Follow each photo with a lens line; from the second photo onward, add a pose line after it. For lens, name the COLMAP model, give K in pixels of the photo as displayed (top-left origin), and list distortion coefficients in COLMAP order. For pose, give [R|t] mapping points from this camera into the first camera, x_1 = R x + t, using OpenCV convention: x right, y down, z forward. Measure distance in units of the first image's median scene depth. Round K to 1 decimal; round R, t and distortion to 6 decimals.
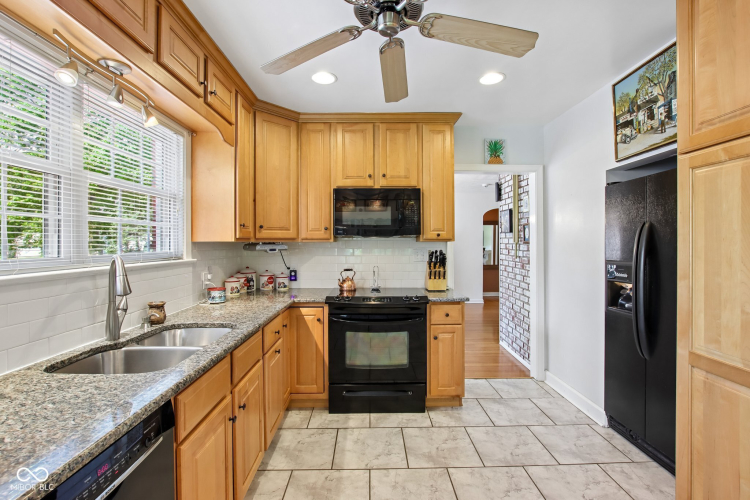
lens RADIAL K [[344.6, 0, 375.5], [0, 344.6, 242.4], [0, 0, 1]] dist [-0.019852, 0.000109]
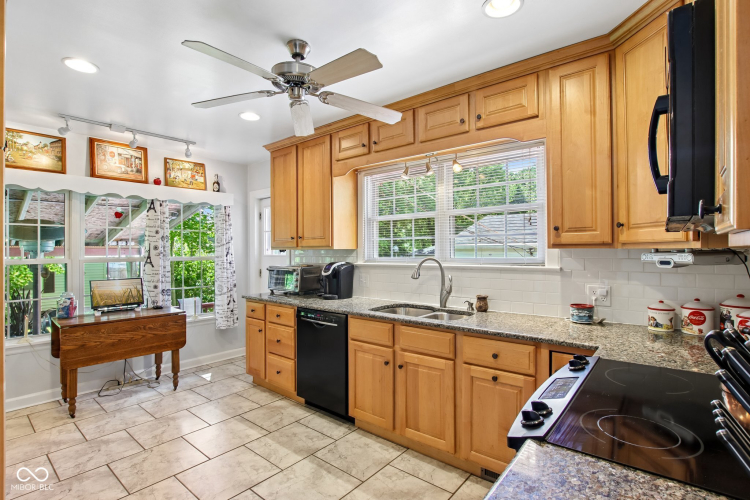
lens RADIAL K [[354.1, 0, 375.0], [0, 354.1, 250.0], [0, 0, 1]] dist [-0.013862, -0.000106]
pose [[-0.637903, 0.006196, -0.770092, 0.468621], [0.009049, 0.999959, 0.000549, -0.002948], [0.770064, -0.006619, -0.637933, 1.084895]]
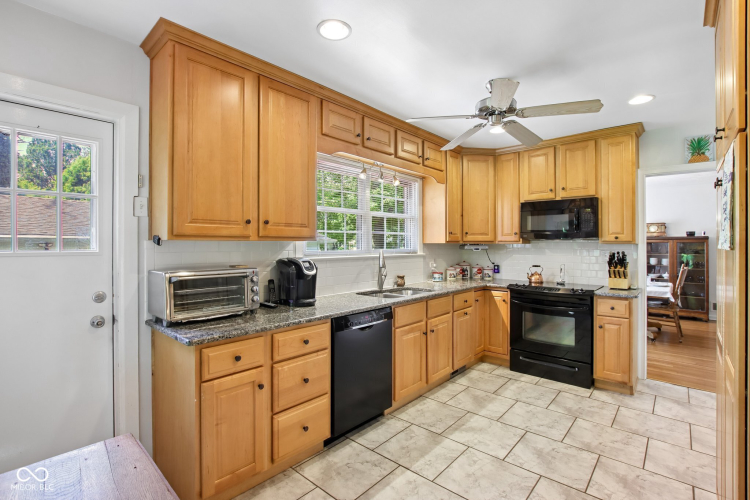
lens RADIAL K [[344.6, 0, 375.5], [0, 344.6, 242.4], [0, 0, 1]] dist [-0.019852, 0.000109]
pose [[0.734008, 0.001058, -0.679140, 0.389299], [-0.002933, 0.999994, -0.001611, -0.002786], [0.679135, 0.003174, 0.734007, -0.353215]]
